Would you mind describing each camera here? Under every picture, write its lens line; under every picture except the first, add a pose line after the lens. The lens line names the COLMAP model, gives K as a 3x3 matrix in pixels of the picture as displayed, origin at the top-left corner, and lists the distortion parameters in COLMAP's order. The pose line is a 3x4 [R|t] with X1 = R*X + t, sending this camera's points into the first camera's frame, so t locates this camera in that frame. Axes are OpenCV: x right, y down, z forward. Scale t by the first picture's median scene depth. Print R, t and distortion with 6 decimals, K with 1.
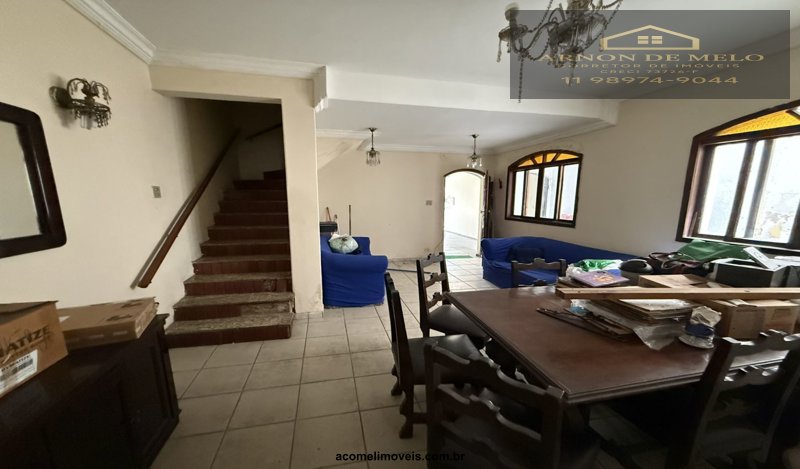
lens RADIAL K [[316.9, 0, 402.5], [0, 316.9, 254.8], [0, 0, 1]] dist [0.002019, 0.000276]
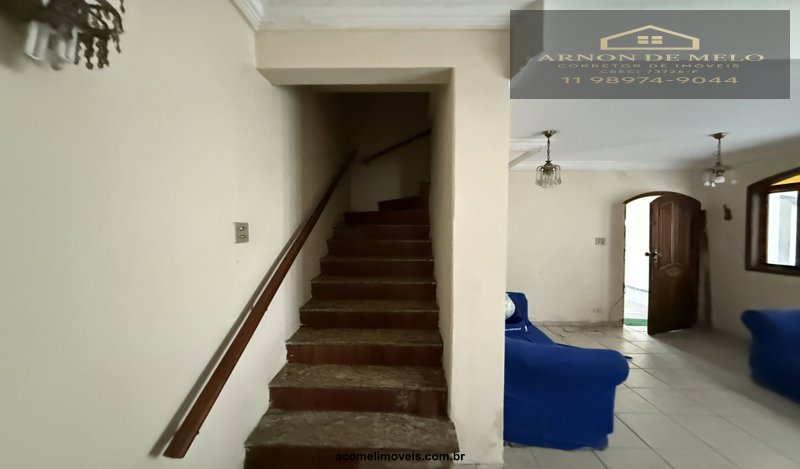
lens RADIAL K [[316.9, 0, 399.4], [0, 316.9, 235.0], [0, 0, 1]] dist [0.002019, 0.000276]
pose [[0.965786, 0.005573, -0.259279, -0.284183], [-0.046666, 0.987184, -0.152608, -0.095795], [0.255106, 0.159487, 0.953669, 0.424587]]
